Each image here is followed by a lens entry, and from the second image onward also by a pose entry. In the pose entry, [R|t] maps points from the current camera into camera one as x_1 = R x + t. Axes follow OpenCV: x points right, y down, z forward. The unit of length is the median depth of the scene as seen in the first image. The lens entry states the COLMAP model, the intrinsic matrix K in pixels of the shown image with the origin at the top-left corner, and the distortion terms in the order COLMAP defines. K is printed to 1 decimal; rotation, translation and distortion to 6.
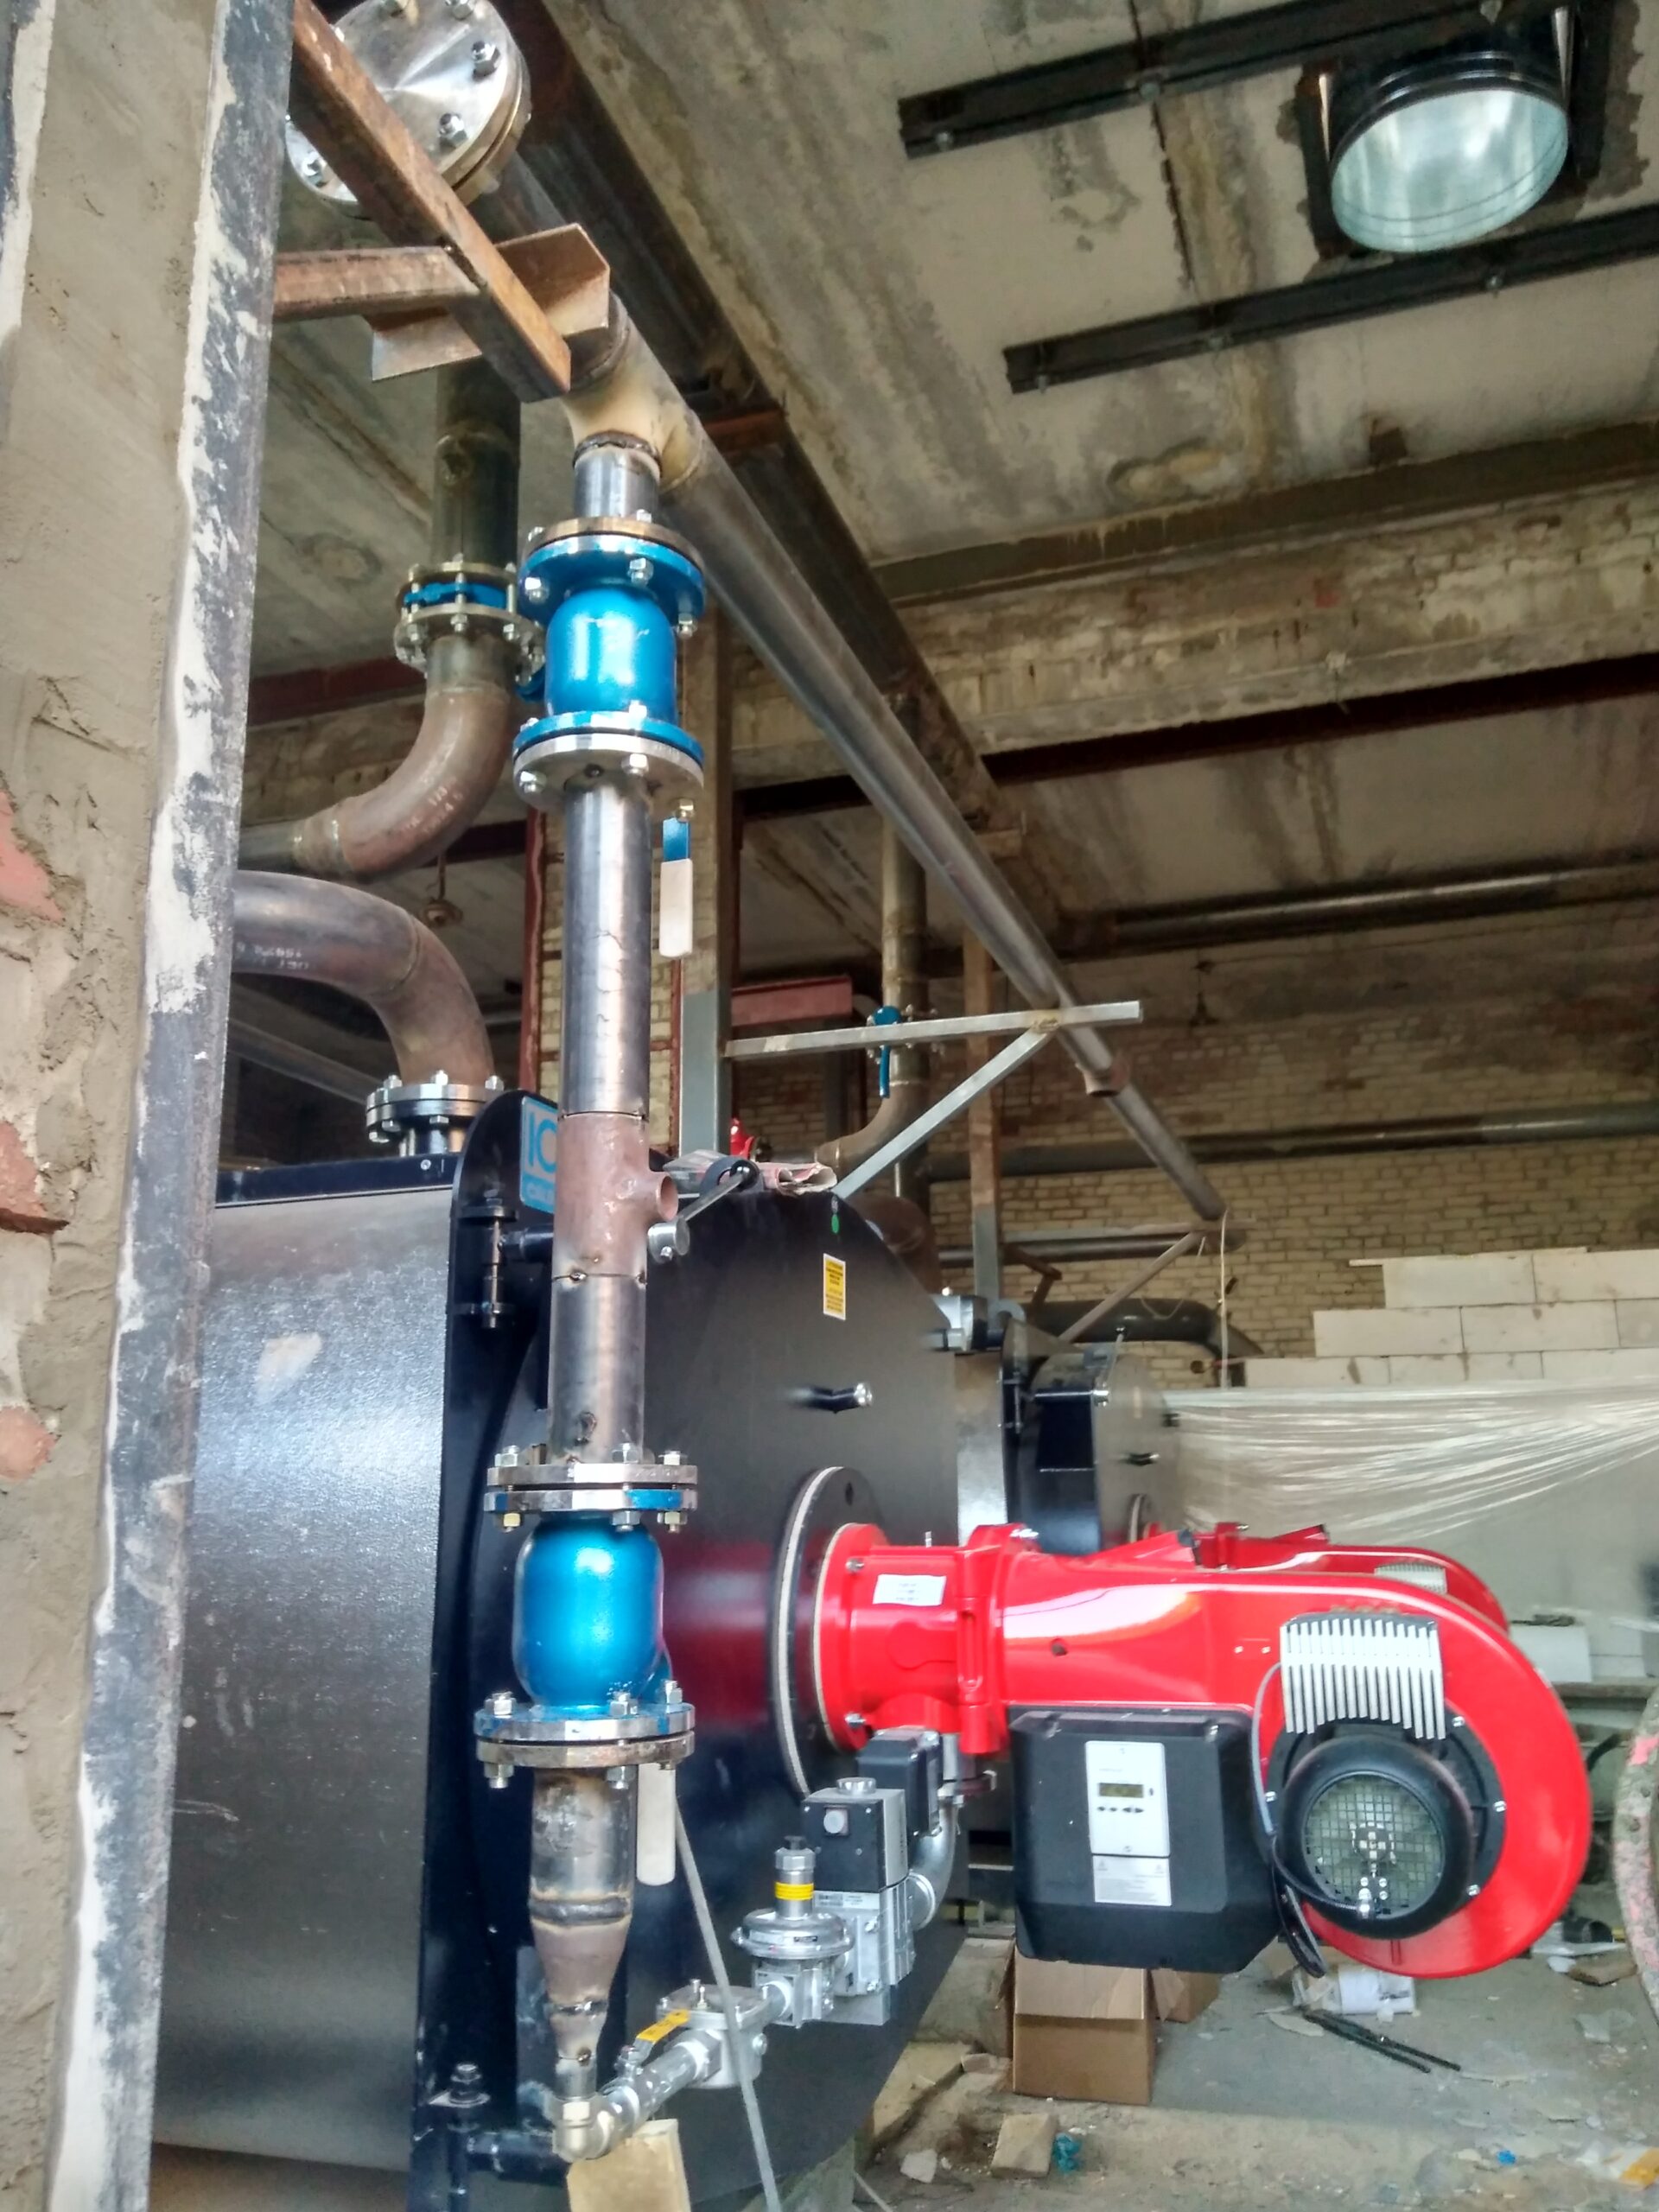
lens RADIAL K [[1756.9, 0, 827.3], [0, 1756.9, 1105.8], [0, 0, 1]] dist [0.065960, -0.100484]
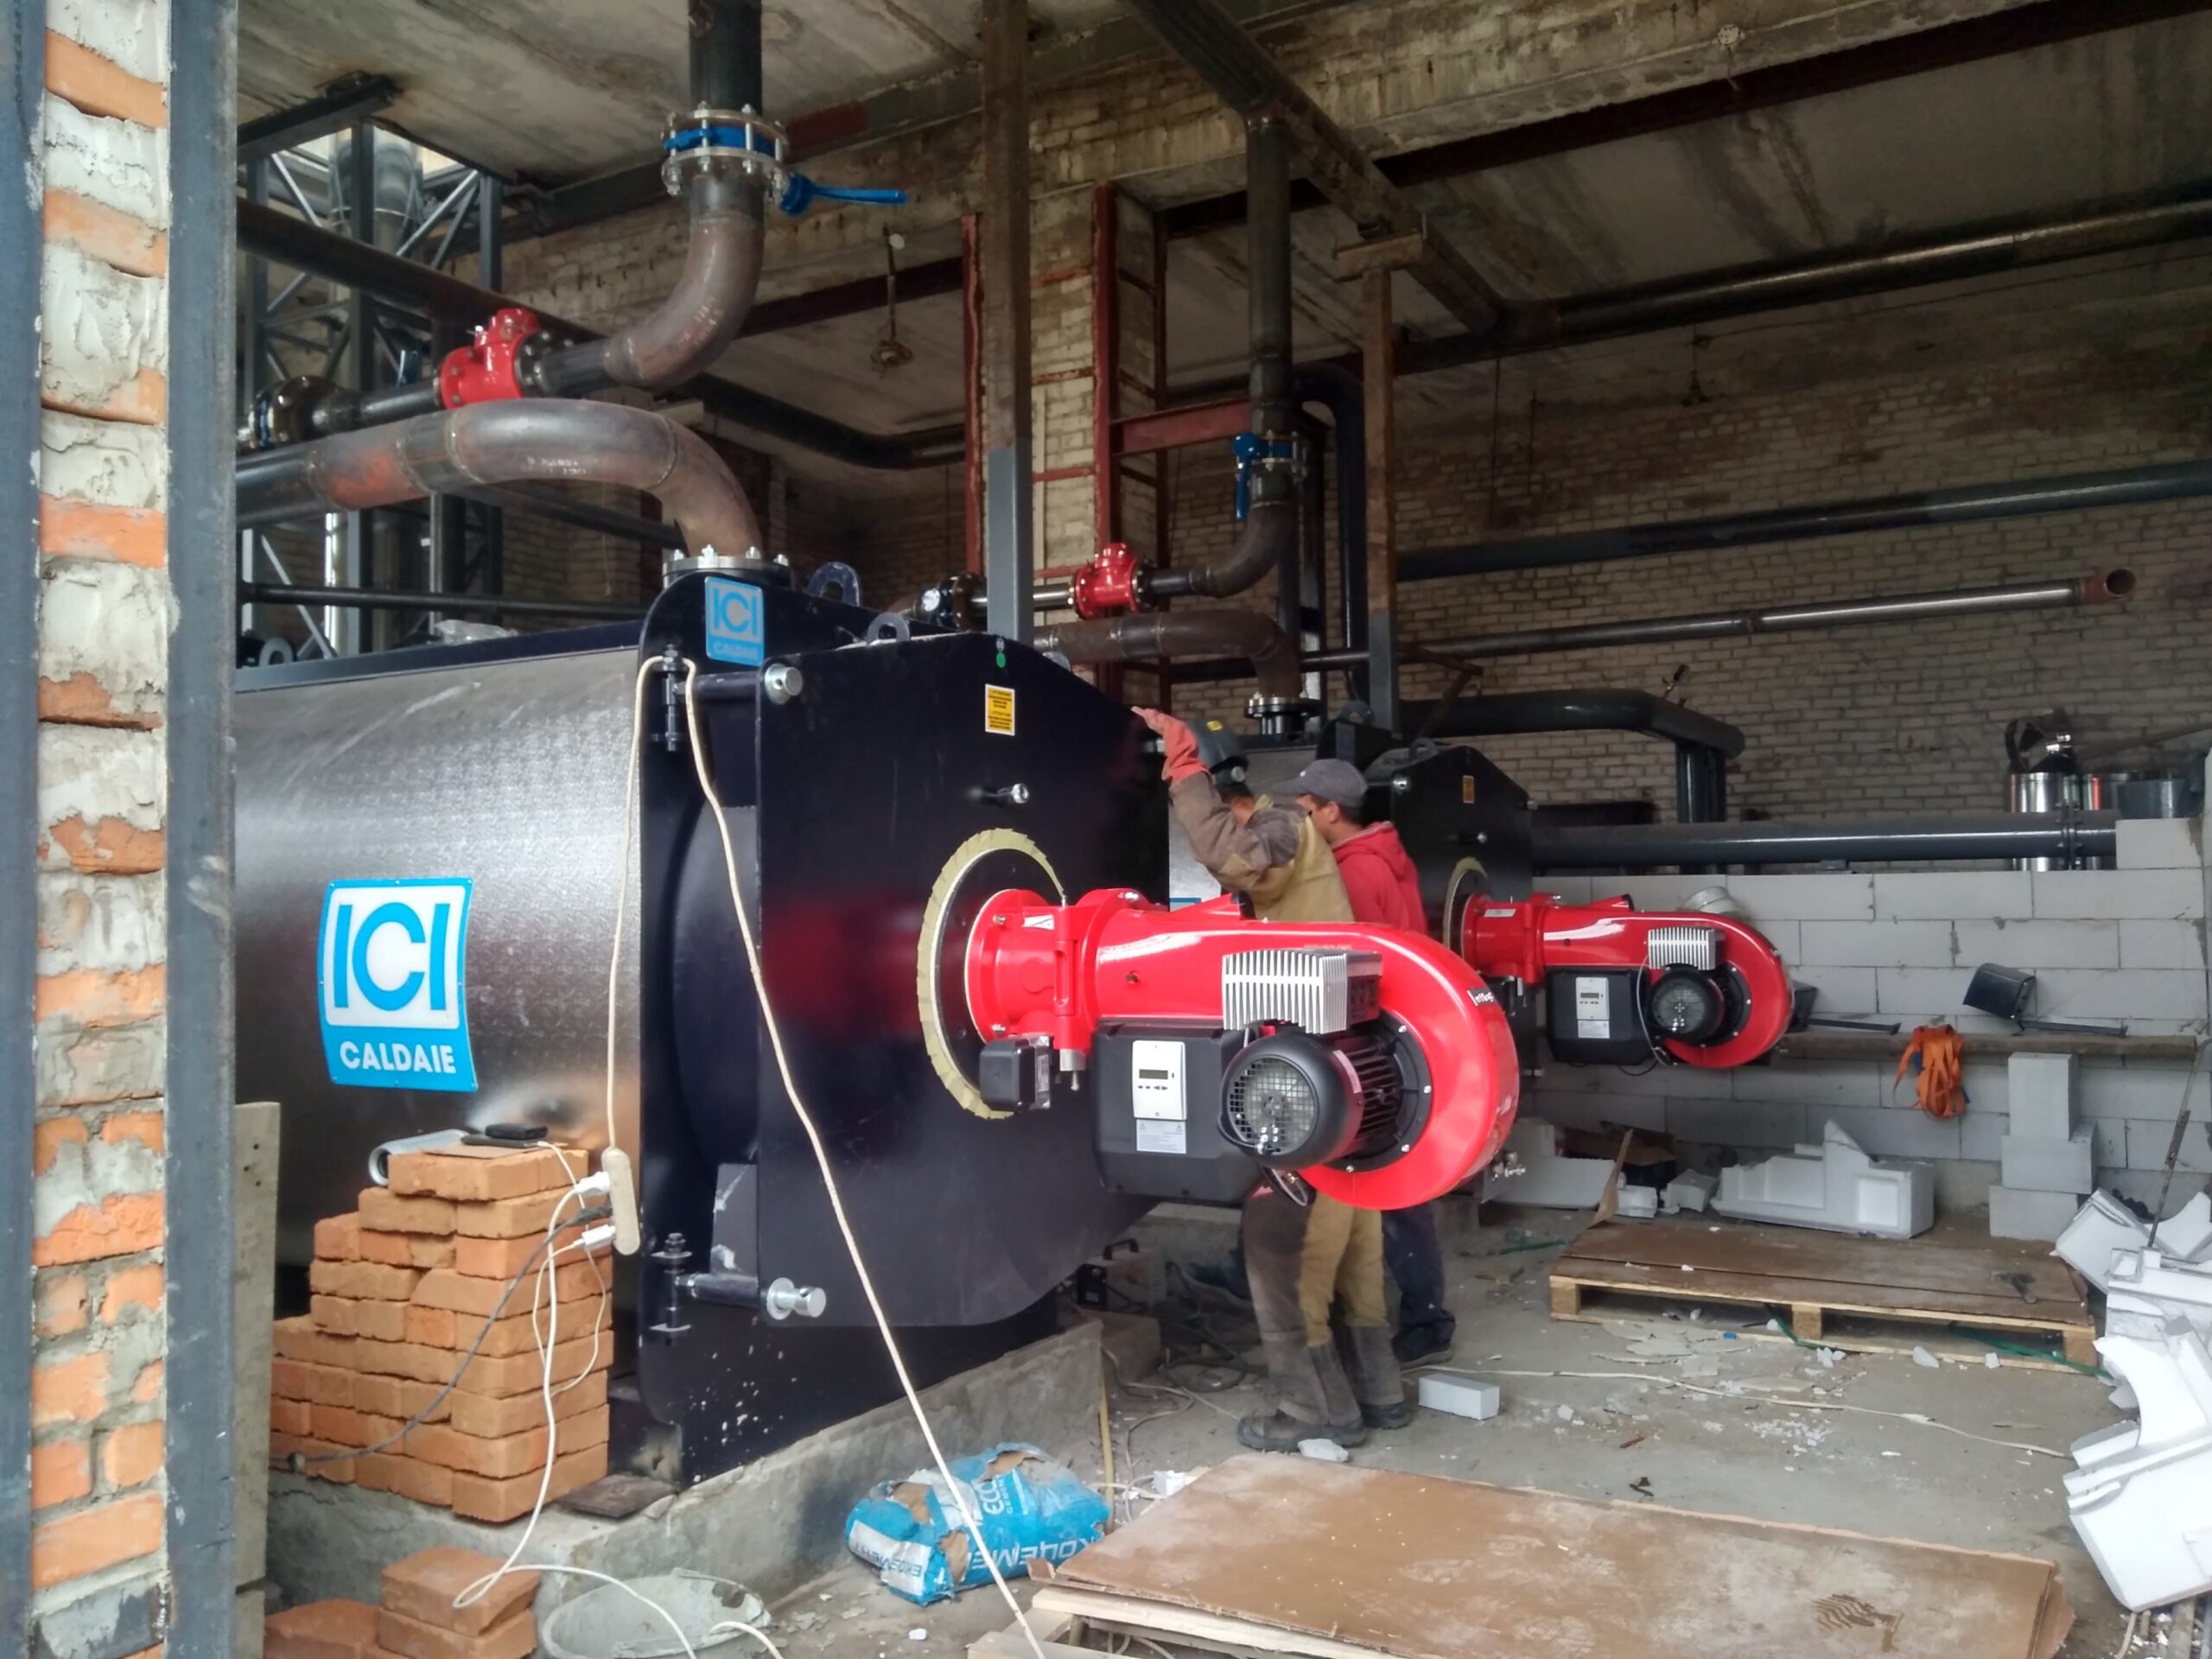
lens RADIAL K [[1756.9, 0, 1097.4], [0, 1756.9, 834.6], [0, 0, 1]] dist [0.065960, -0.100484]
pose [[0.981358, -0.011075, -0.191871, 0.117263], [0.047268, 0.981582, 0.185101, -0.014678], [0.186288, -0.190719, 0.963807, -0.084834]]
